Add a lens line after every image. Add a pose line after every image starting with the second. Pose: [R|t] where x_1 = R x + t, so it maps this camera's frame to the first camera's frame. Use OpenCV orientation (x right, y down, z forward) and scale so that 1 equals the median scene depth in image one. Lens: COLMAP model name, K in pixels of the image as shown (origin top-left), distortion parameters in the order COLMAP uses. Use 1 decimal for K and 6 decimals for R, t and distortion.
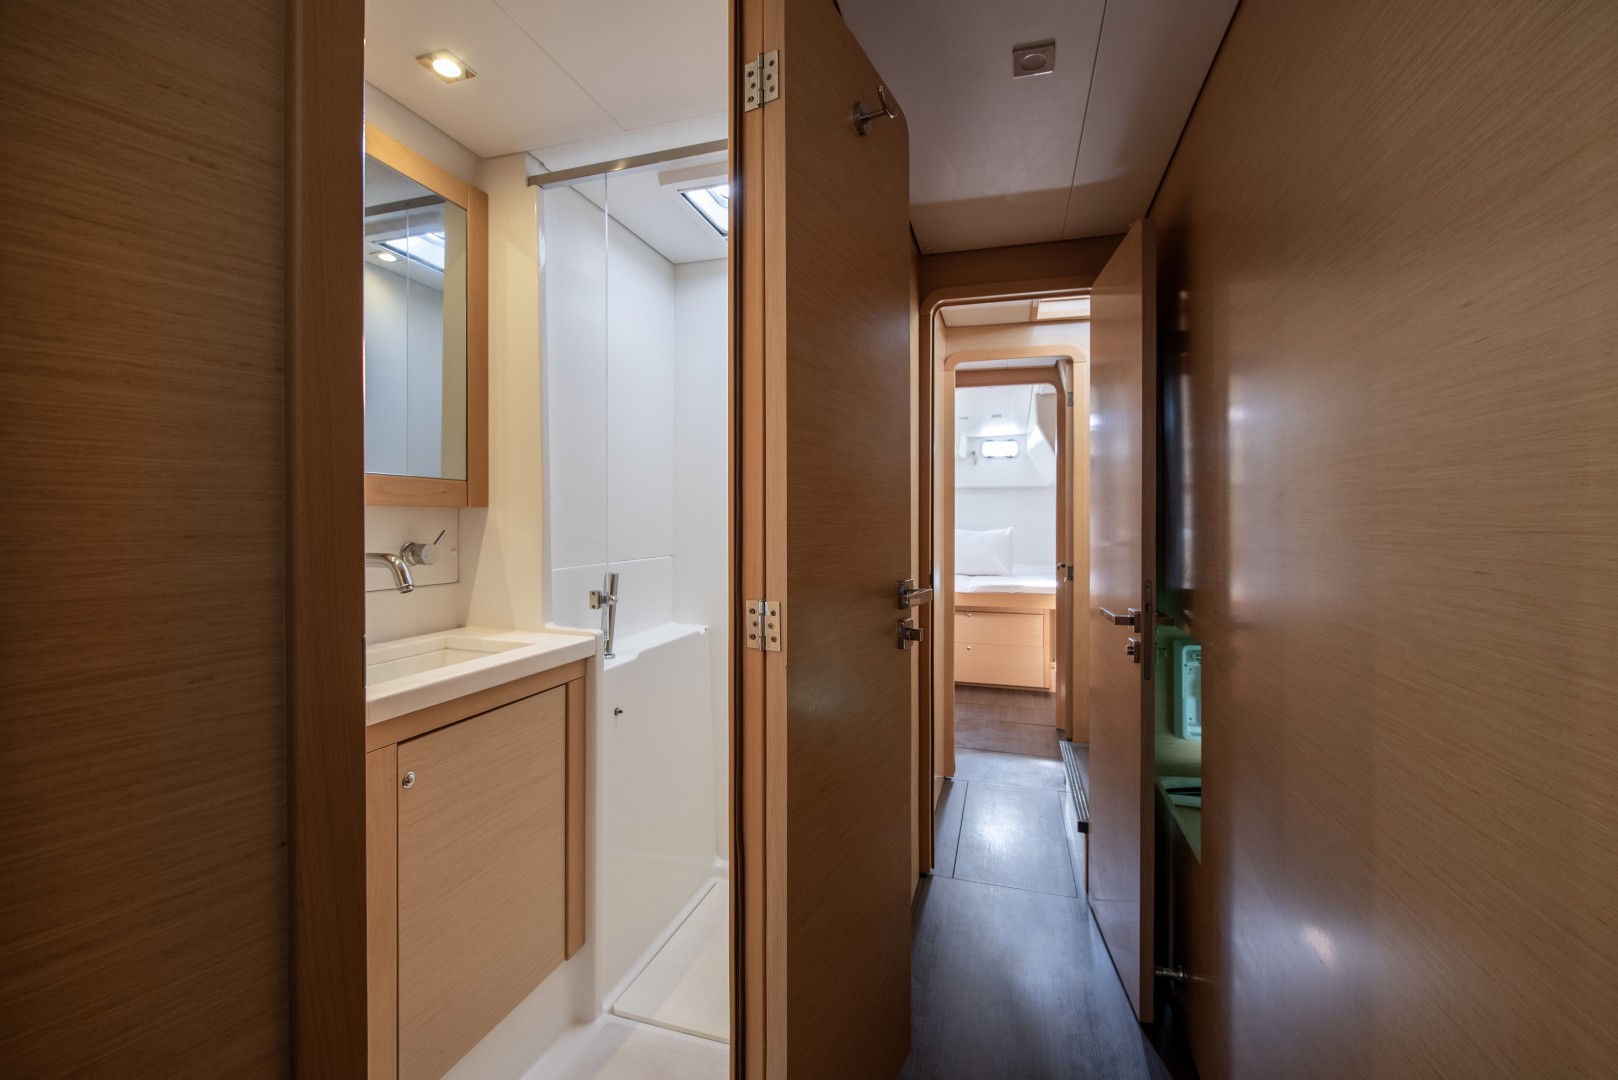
lens RADIAL K [[667.1, 0, 804.1], [0, 667.1, 524.4], [0, 0, 1]] dist [0.025106, 0.000046]
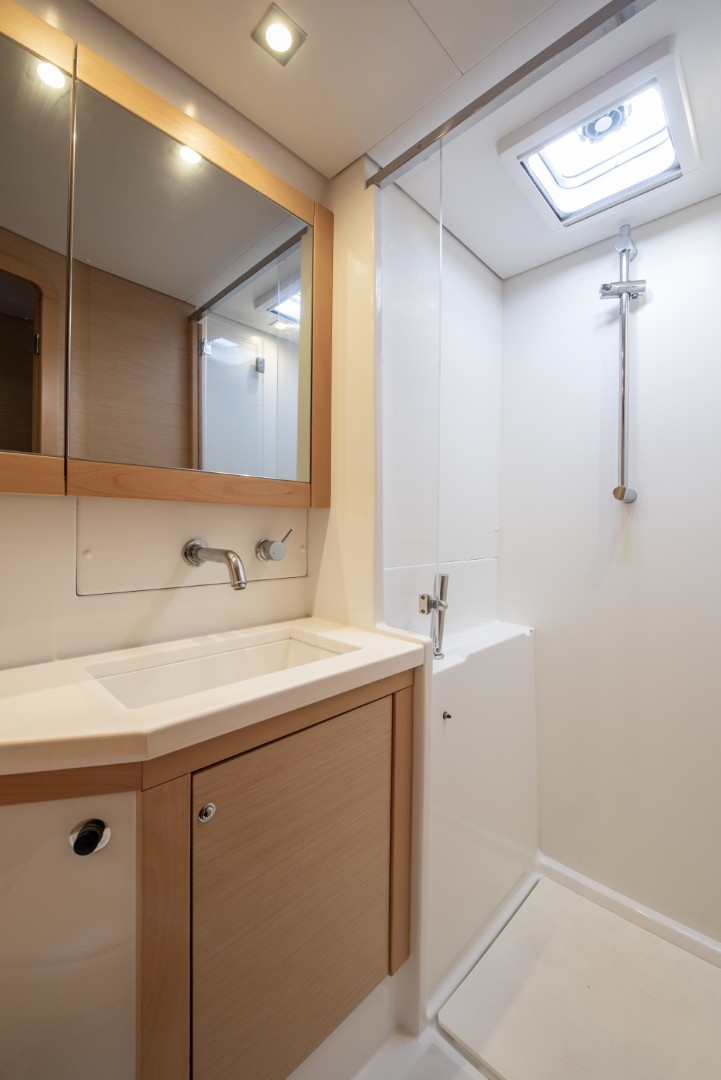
lens RADIAL K [[435.4, 0, 360.5], [0, 435.4, 540.0], [0, 0, 1]] dist [-0.031937, 0.000066]
pose [[0.894435, 0.018680, -0.446808, -0.120863], [-0.009168, 0.999683, 0.023441, 0.008976], [0.447105, -0.016870, 0.894322, 0.412834]]
